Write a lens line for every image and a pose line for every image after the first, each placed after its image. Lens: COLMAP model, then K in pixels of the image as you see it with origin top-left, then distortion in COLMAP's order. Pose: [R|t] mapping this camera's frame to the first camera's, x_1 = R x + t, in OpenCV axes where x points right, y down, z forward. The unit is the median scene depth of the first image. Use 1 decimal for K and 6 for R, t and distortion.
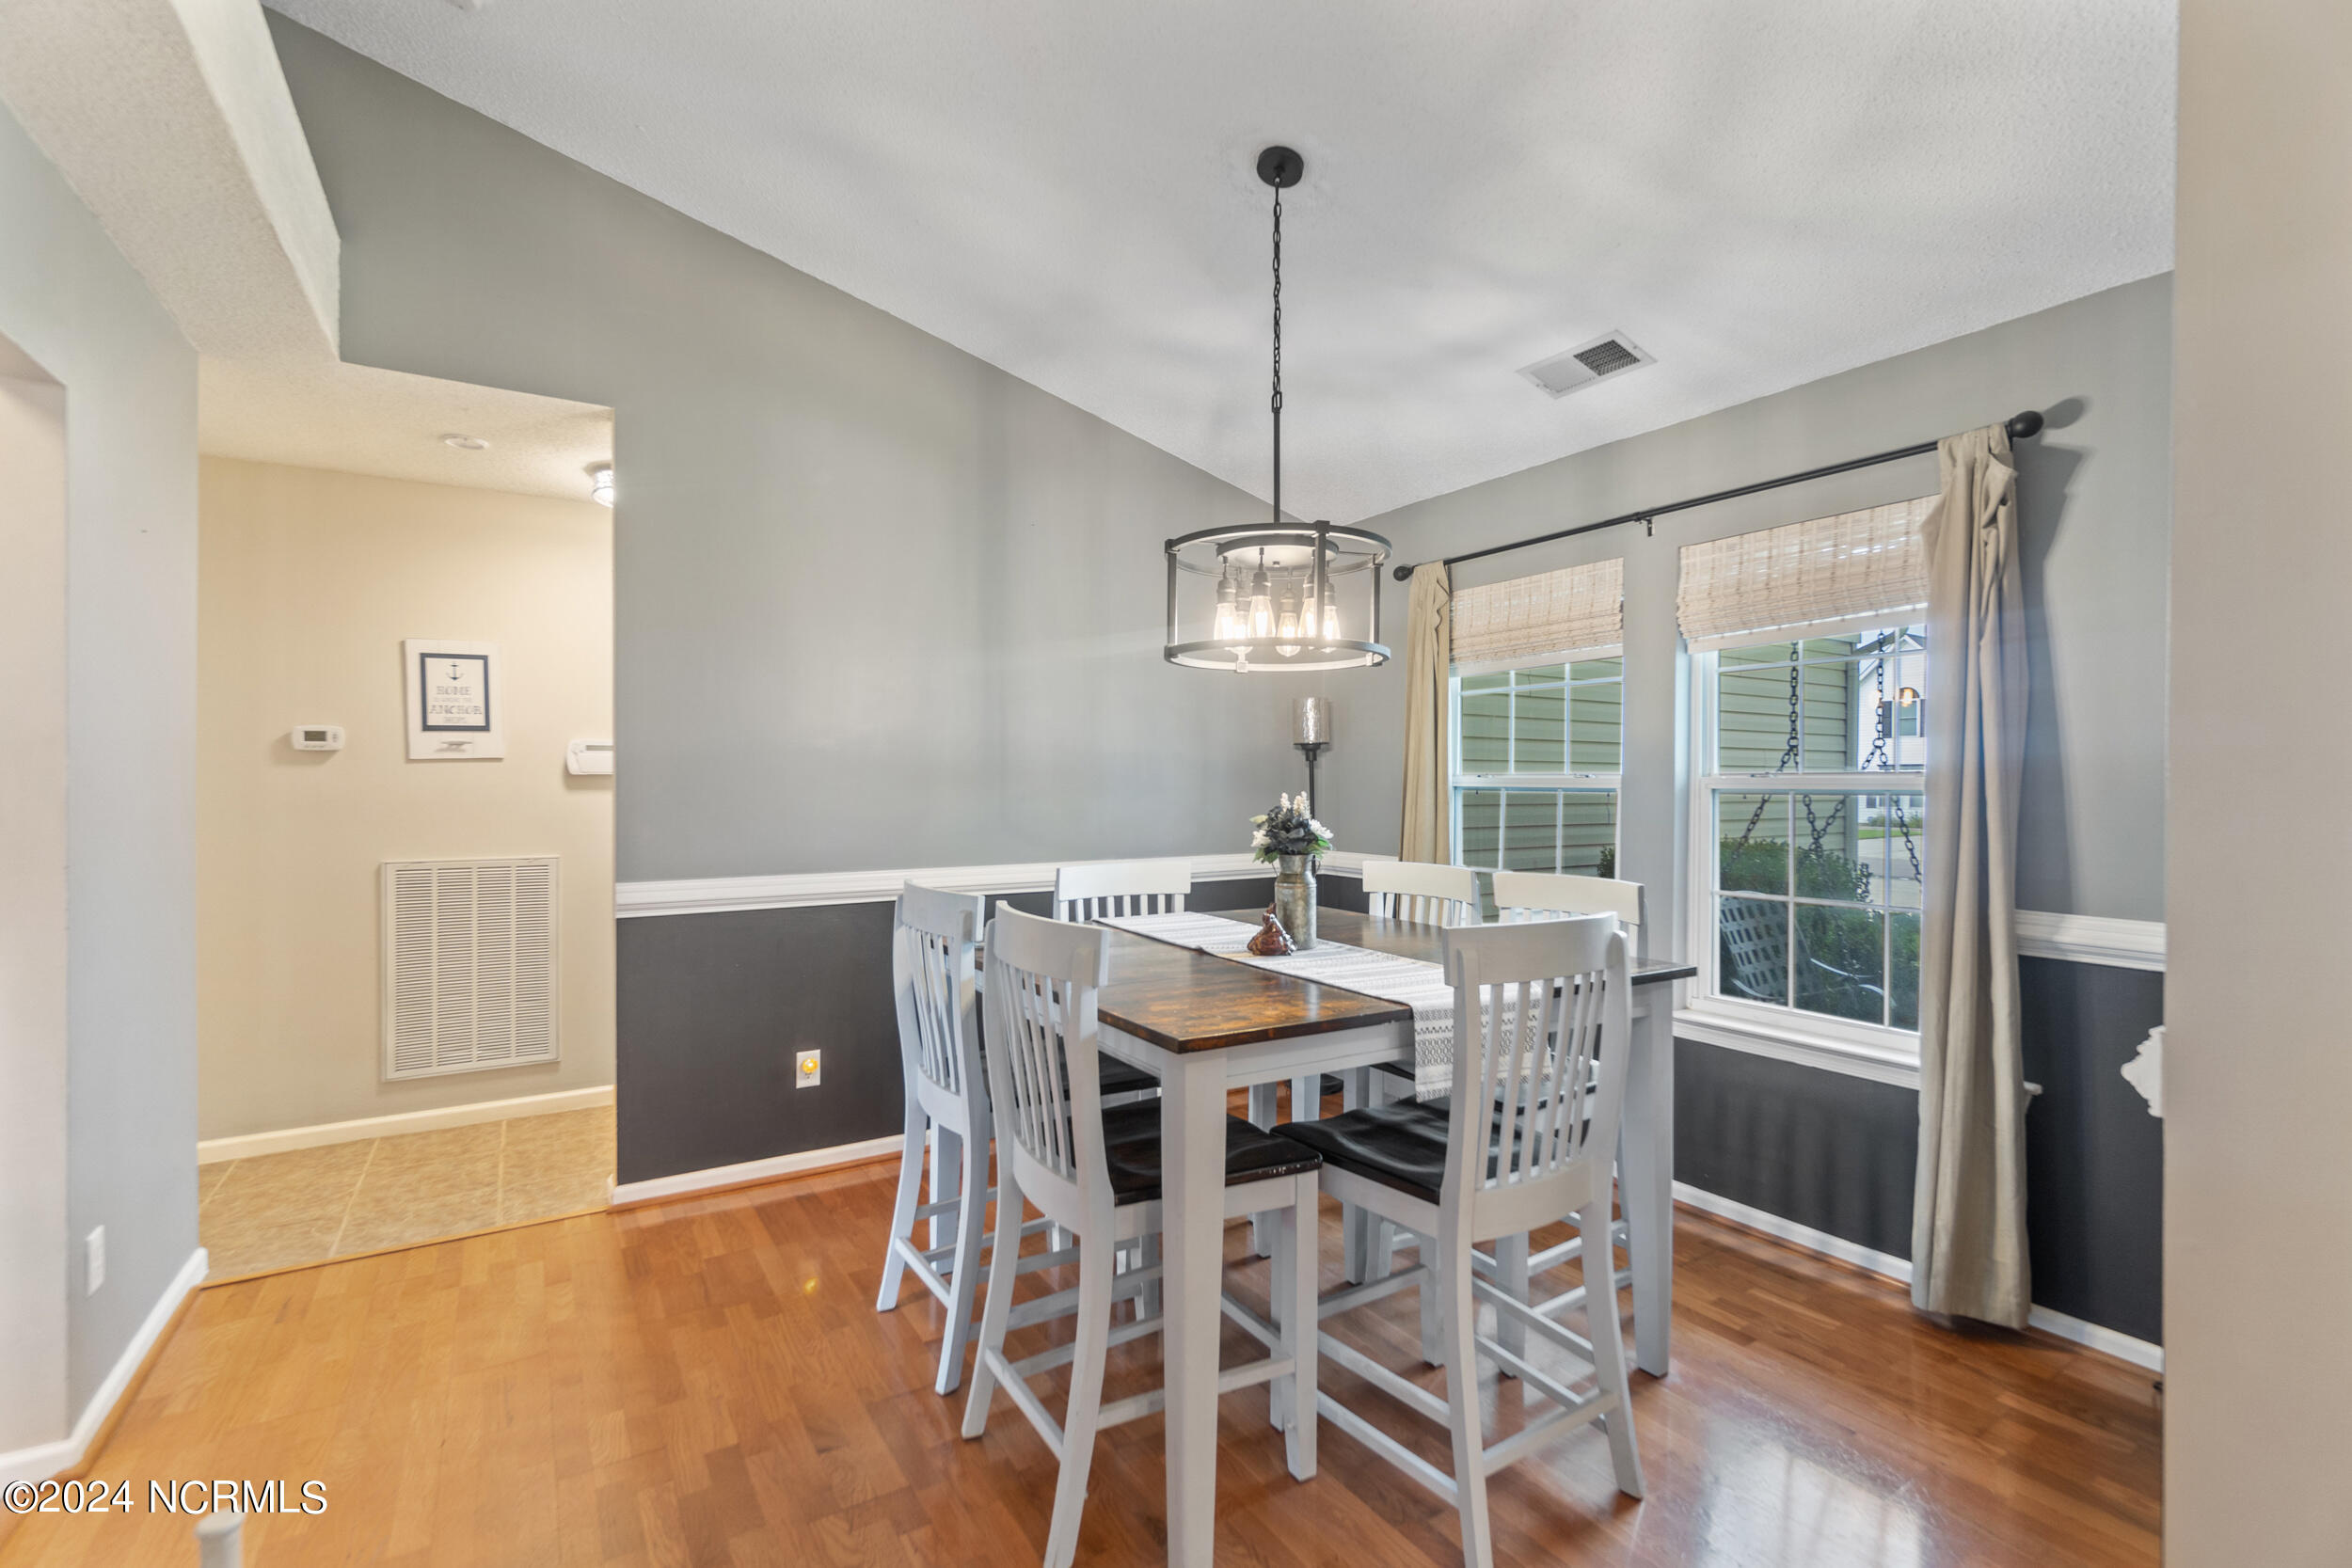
lens RADIAL K [[1024.6, 0, 1172.0], [0, 1024.6, 785.0], [0, 0, 1]] dist [-0.005995, 0.000651]
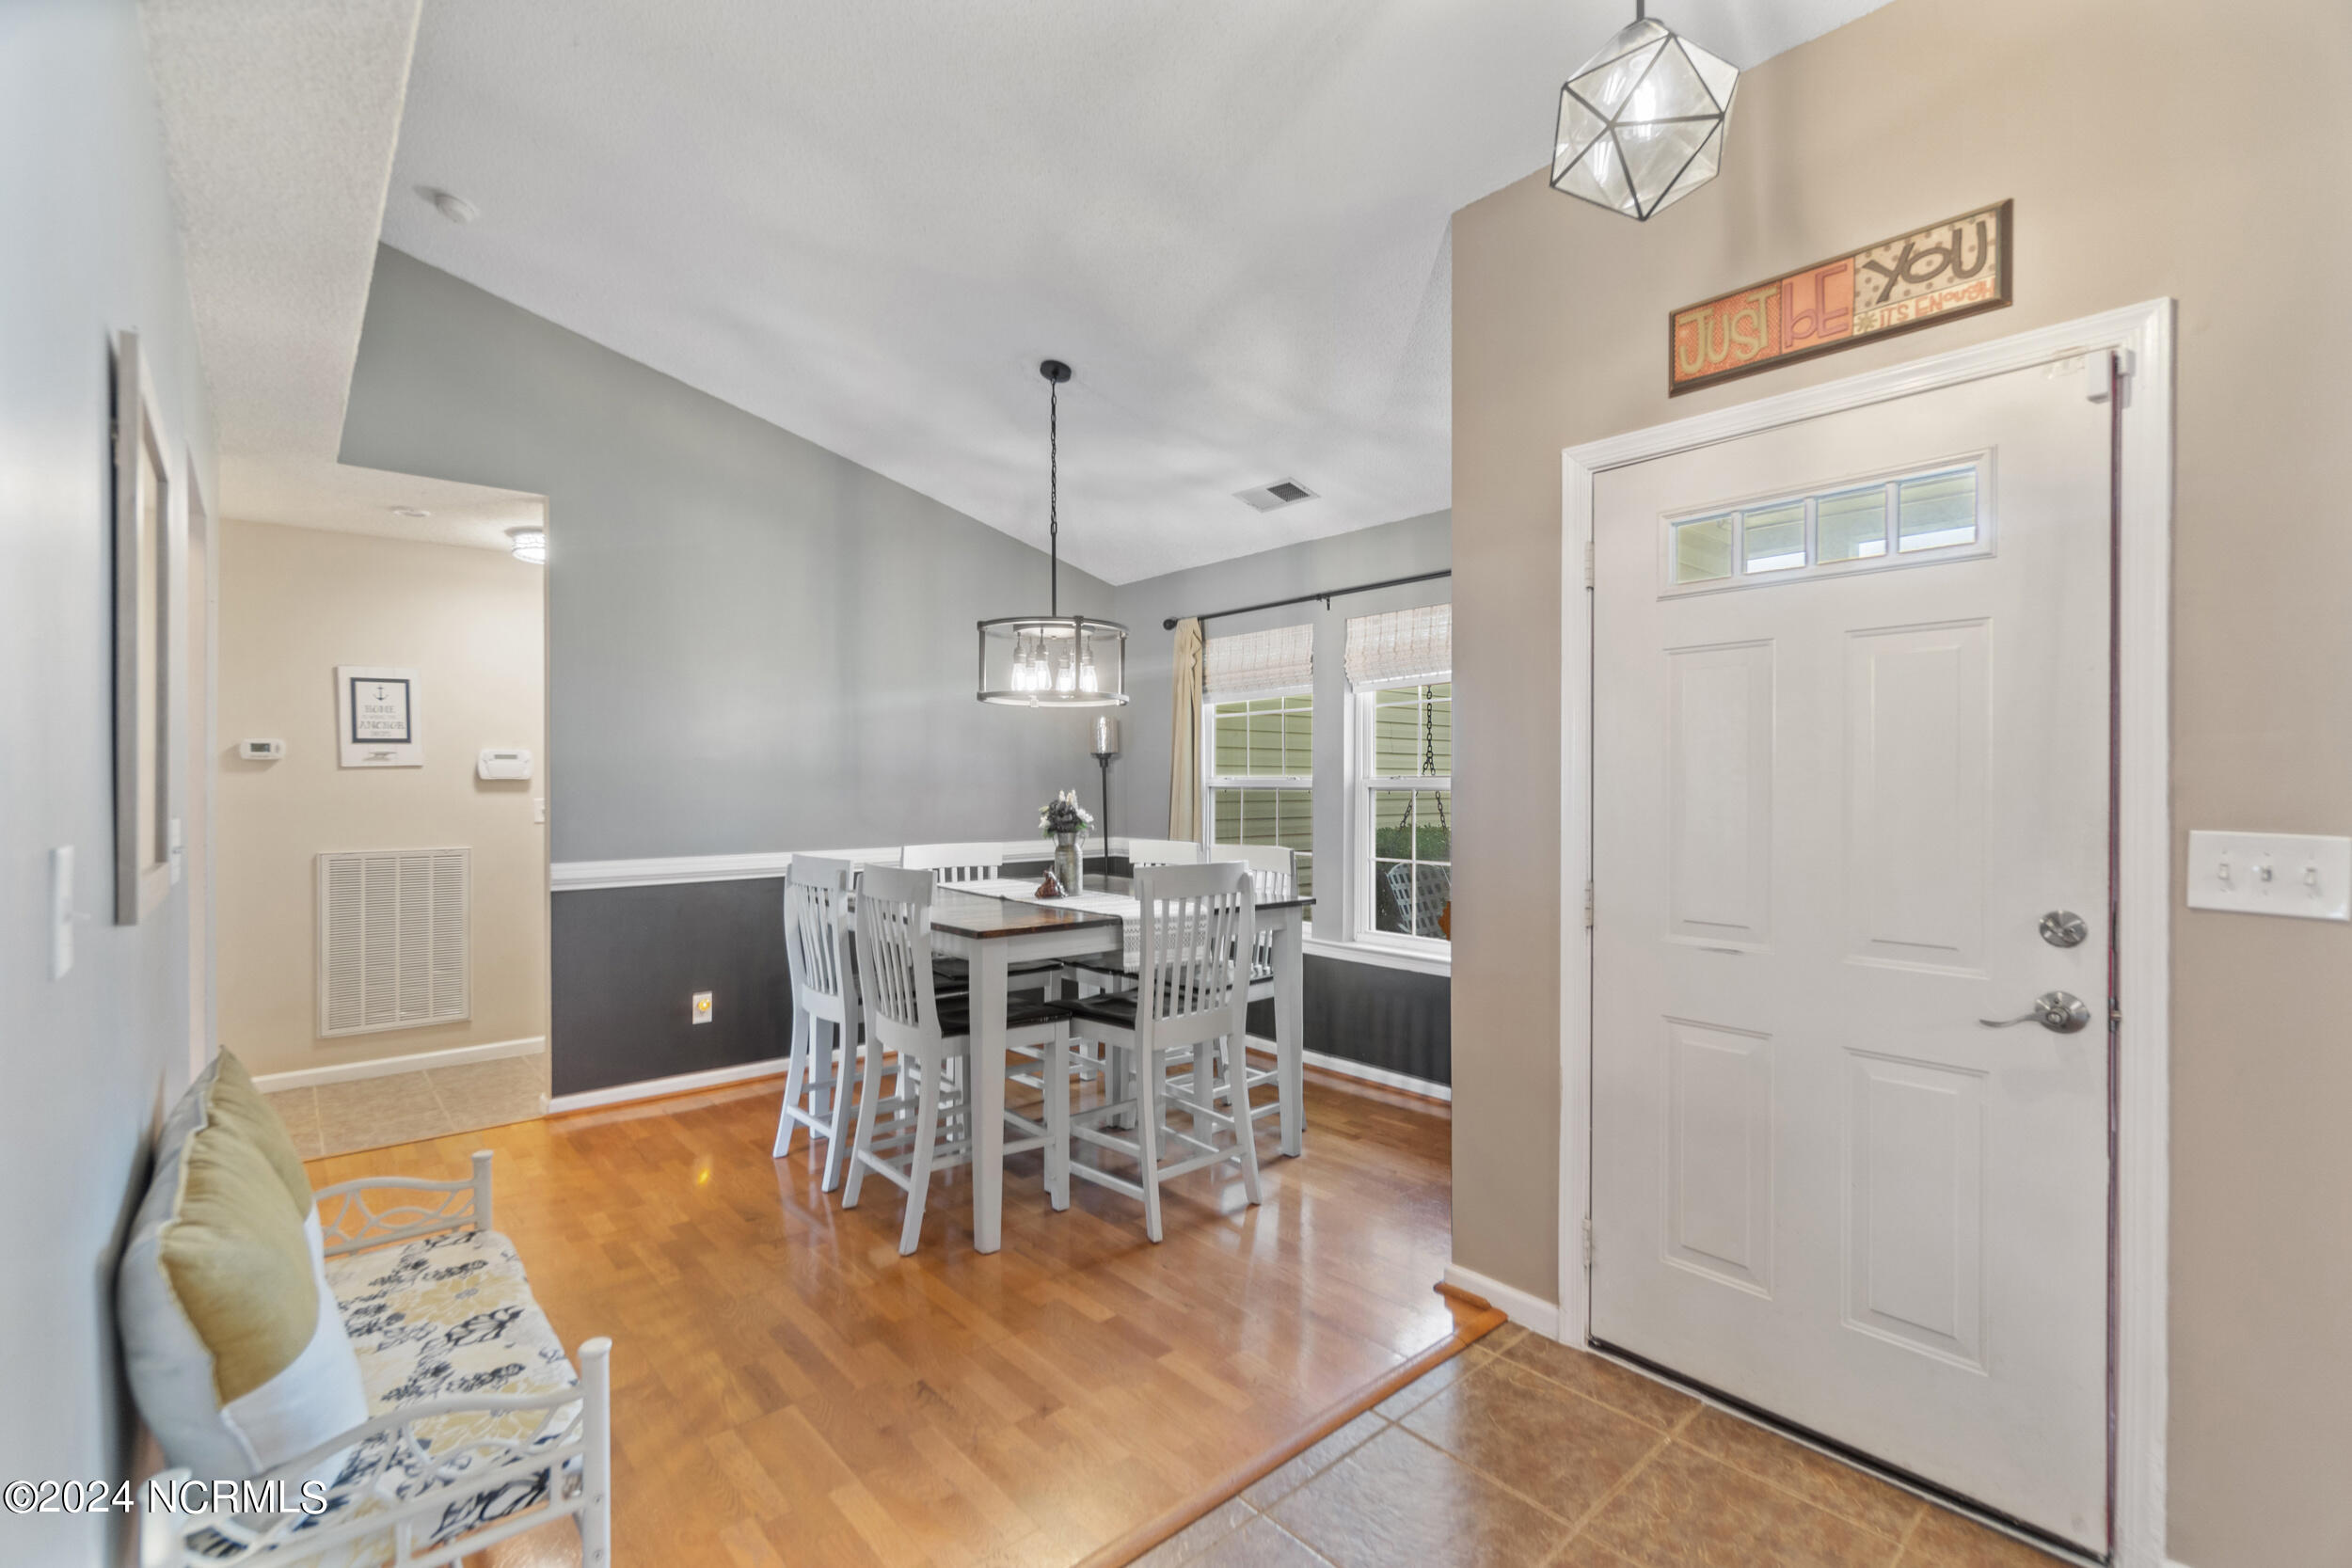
lens RADIAL K [[1024.6, 0, 1174.1], [0, 1024.6, 786.2], [0, 0, 1]] dist [-0.005995, 0.000651]
pose [[0.988317, -0.003624, 0.152368, 0.038796], [0.003504, 0.999993, 0.001056, -0.000404], [-0.152370, -0.000510, 0.988323, -0.410103]]
